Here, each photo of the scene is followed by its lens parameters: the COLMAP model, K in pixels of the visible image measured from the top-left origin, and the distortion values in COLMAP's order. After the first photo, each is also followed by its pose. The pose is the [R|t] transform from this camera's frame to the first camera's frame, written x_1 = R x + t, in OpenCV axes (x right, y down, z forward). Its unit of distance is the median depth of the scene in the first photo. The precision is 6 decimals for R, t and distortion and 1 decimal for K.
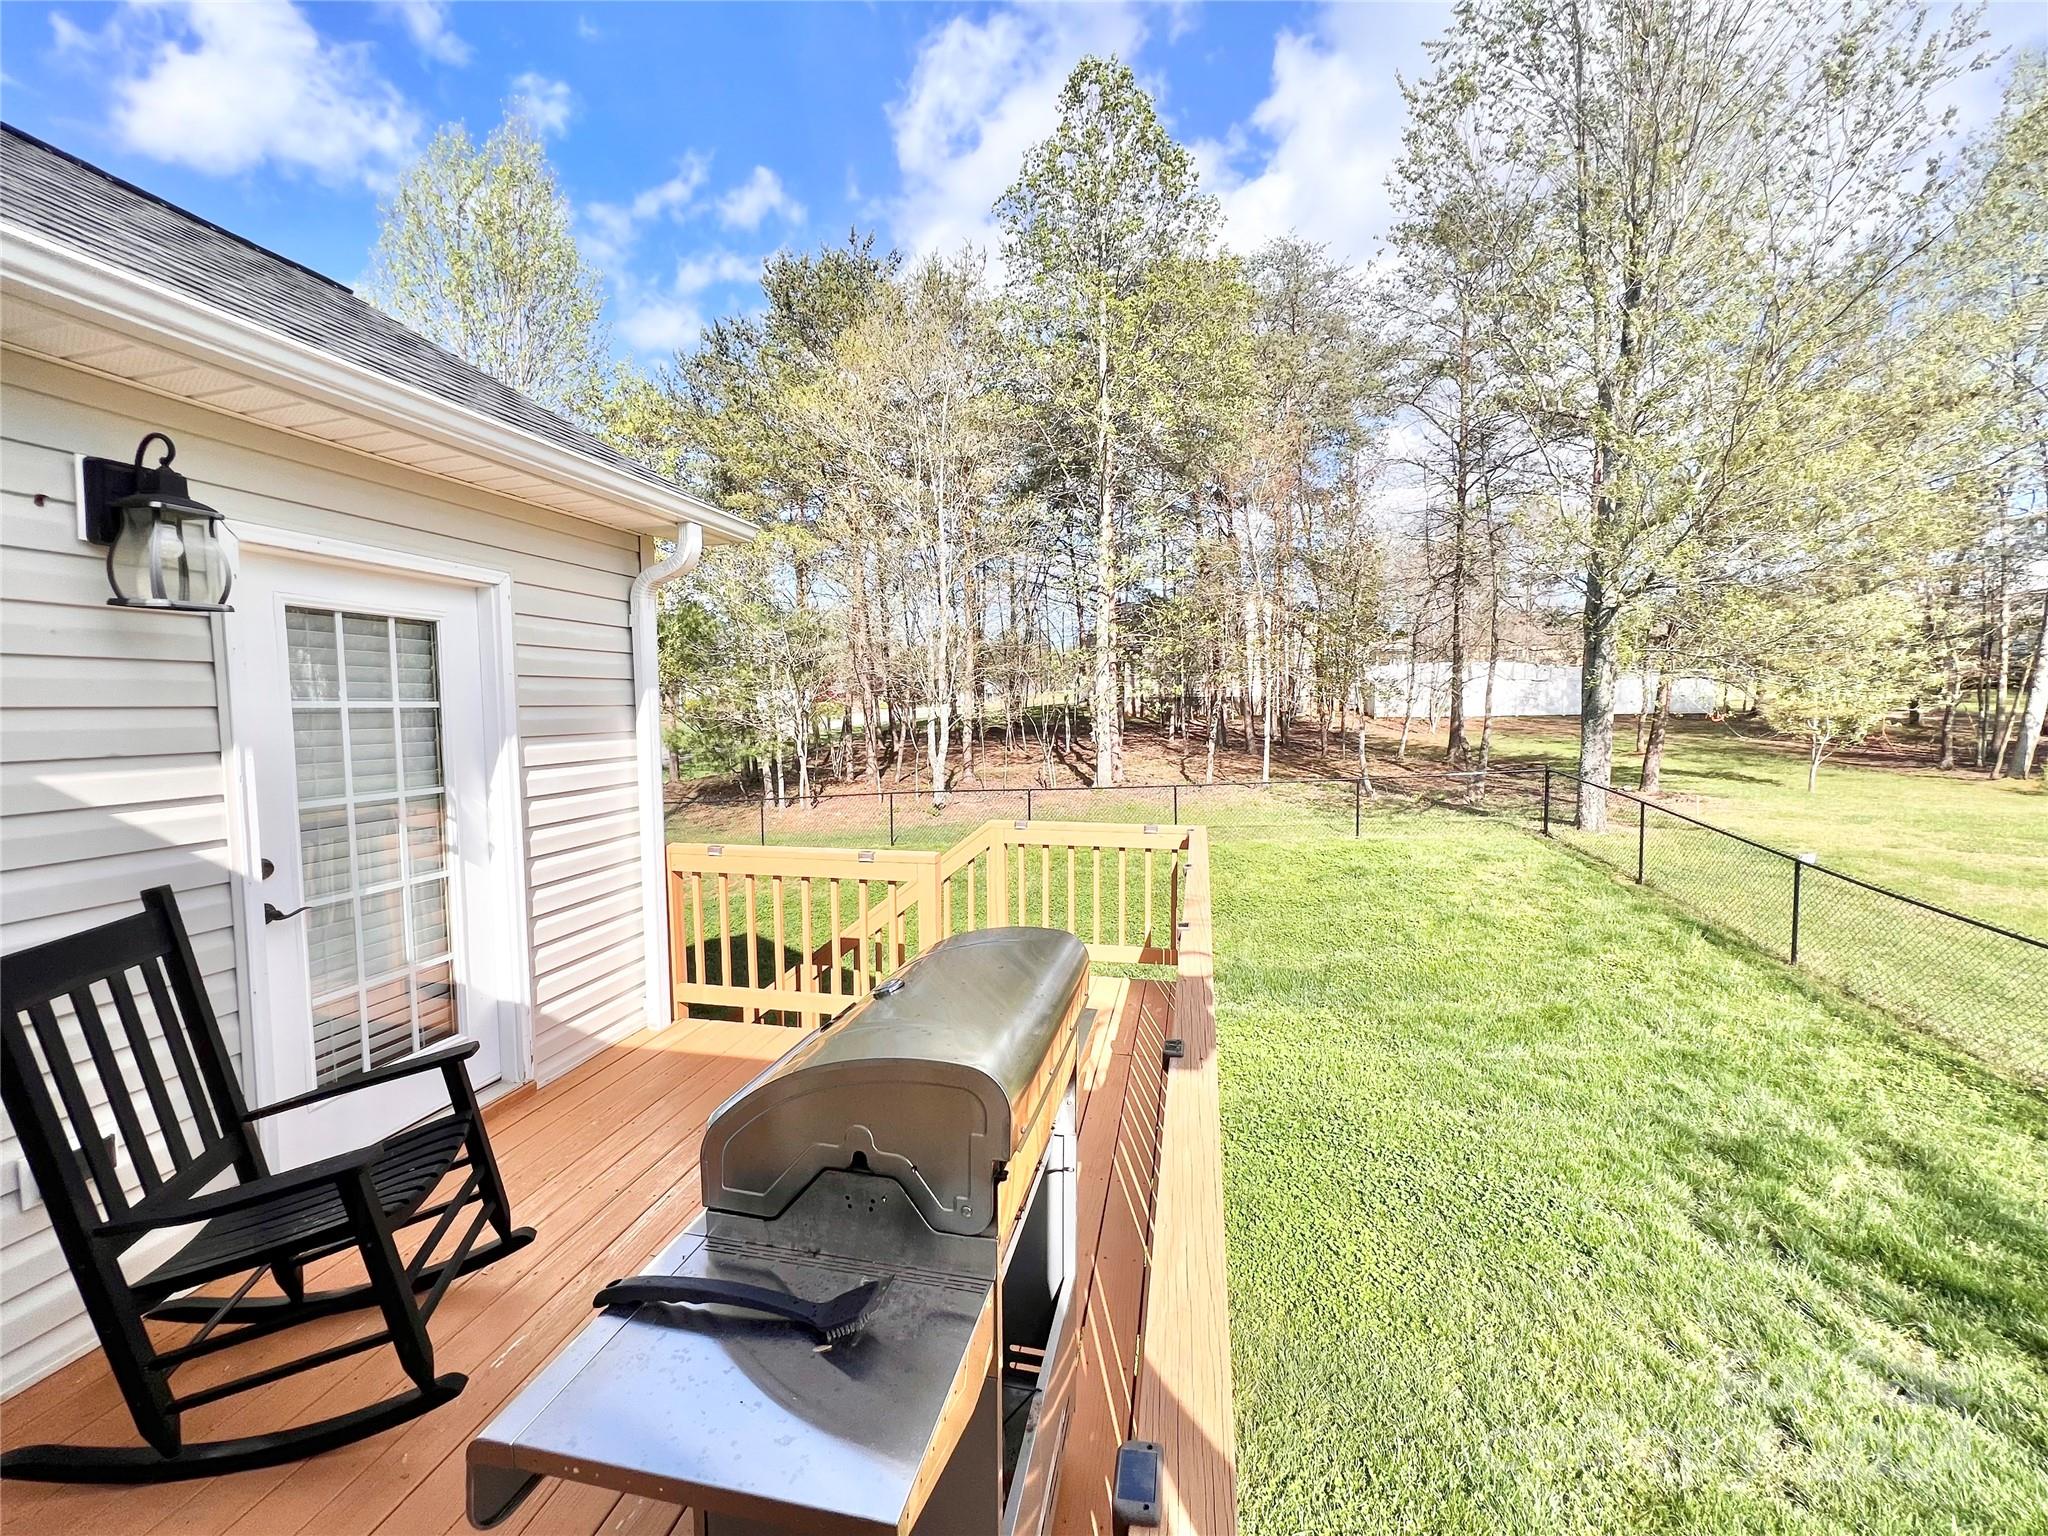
lens RADIAL K [[823.7, 0, 1024.3], [0, 823.7, 763.7], [0, 0, 1]] dist [-0.003372, 0.001073]
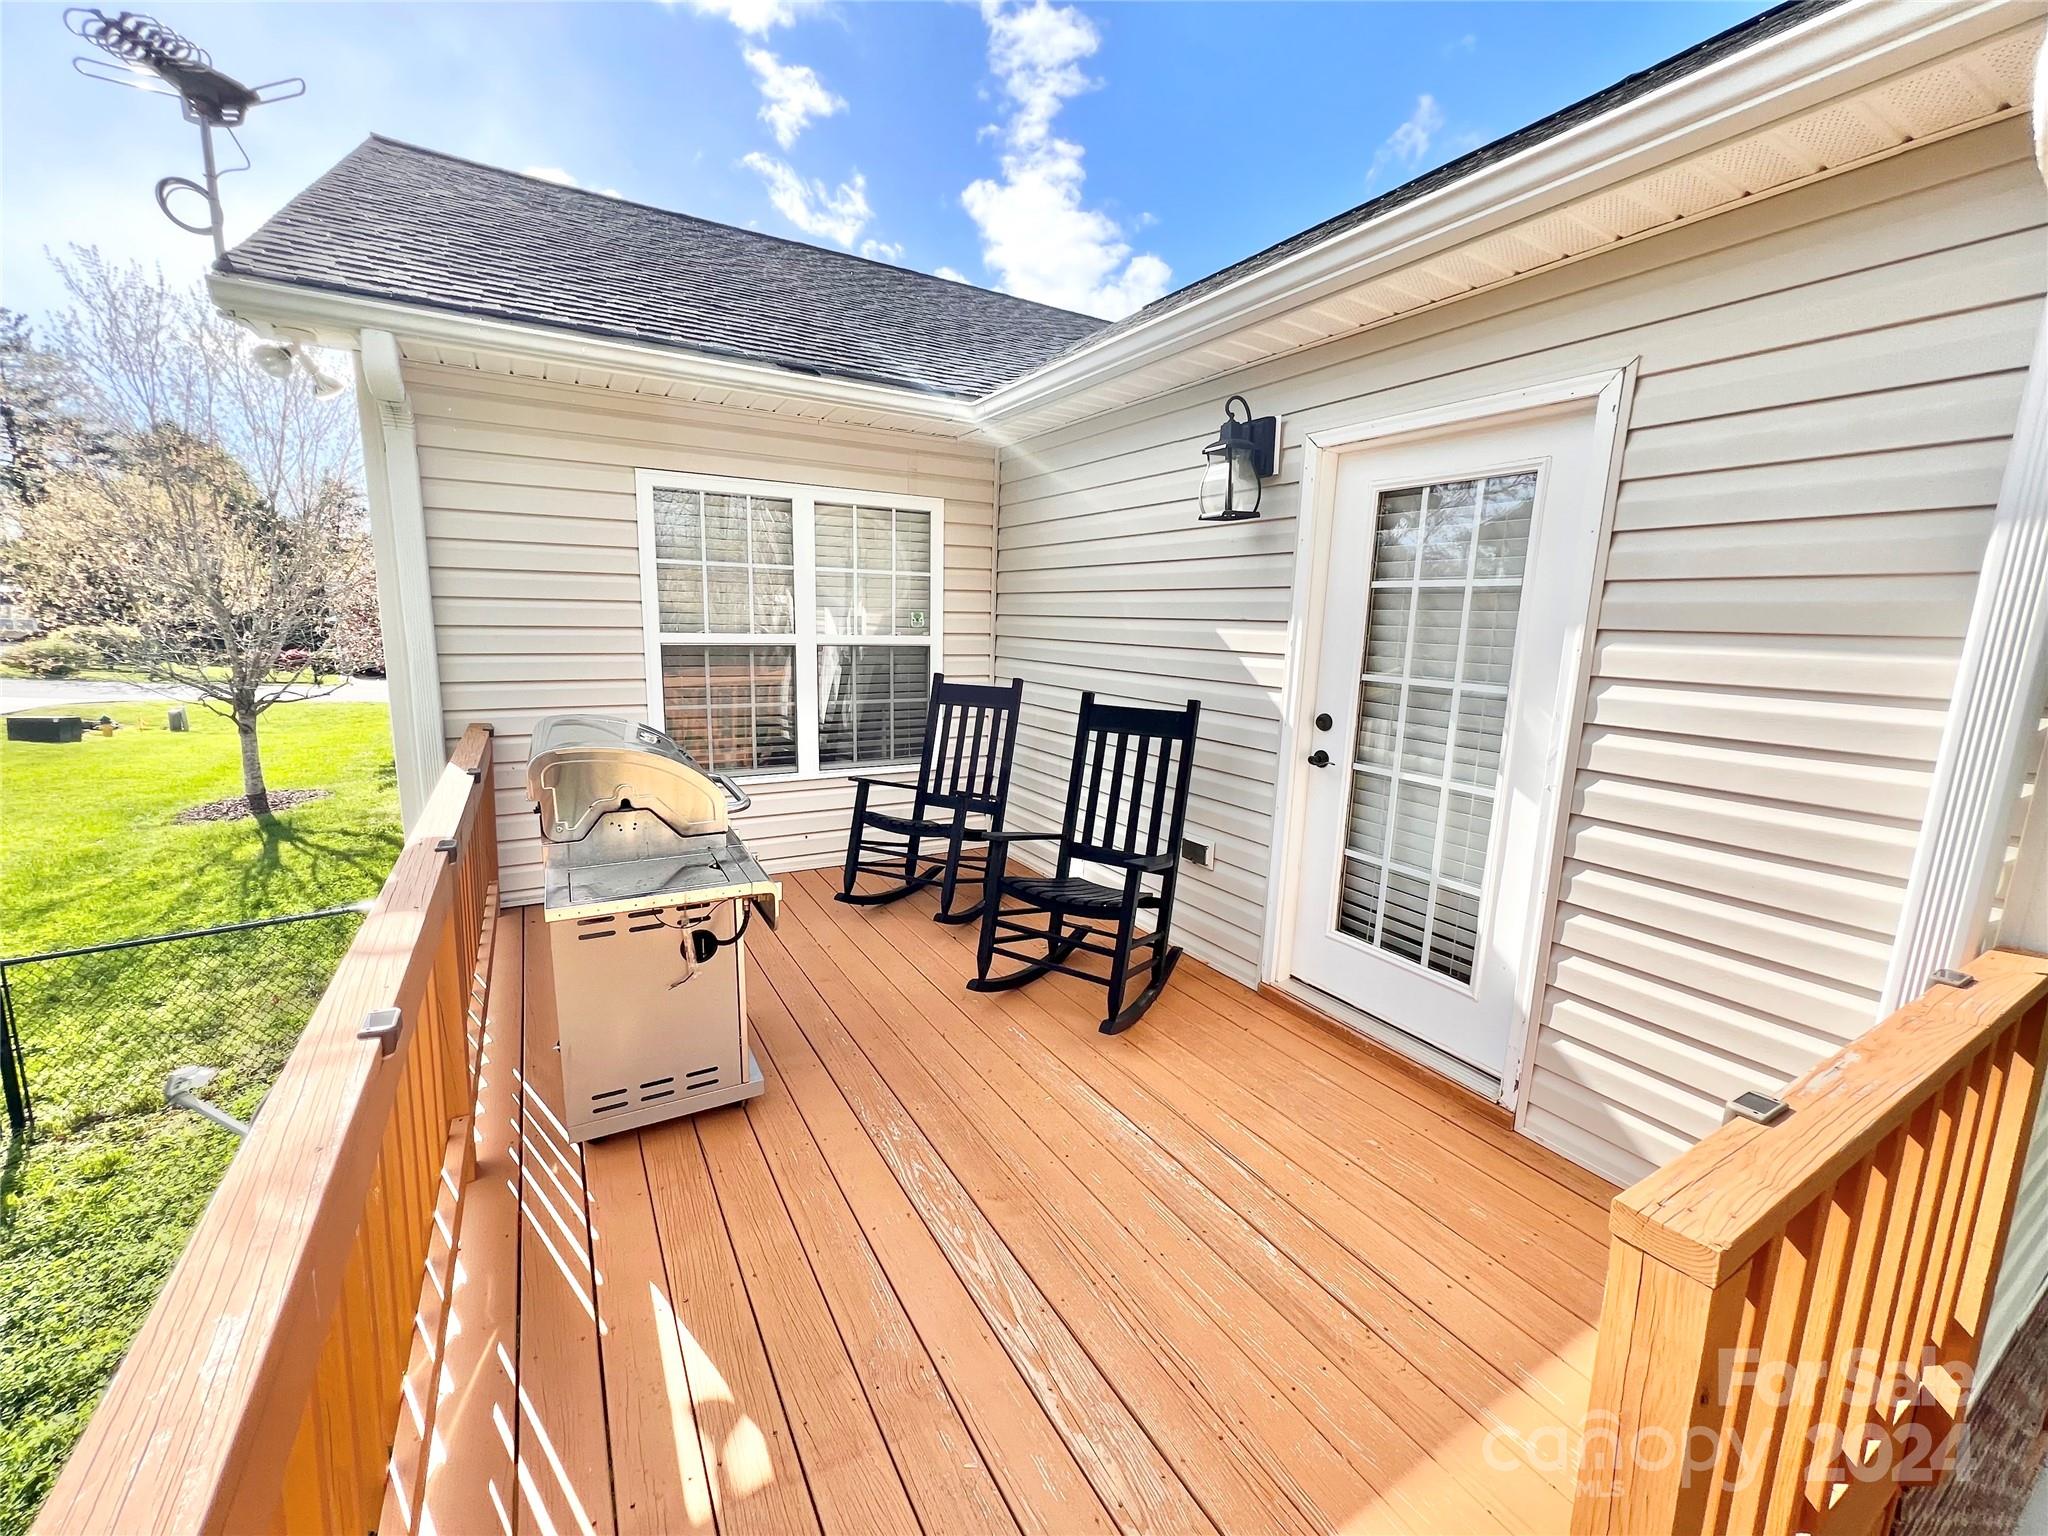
lens RADIAL K [[823.7, 0, 1021.8], [0, 823.7, 748.9], [0, 0, 1]] dist [-0.003372, 0.001073]
pose [[-0.732395, 0.096309, -0.674034, 0.246484], [-0.068073, 0.974629, 0.213226, -0.069098], [0.677468, 0.202049, -0.707257, 1.696113]]
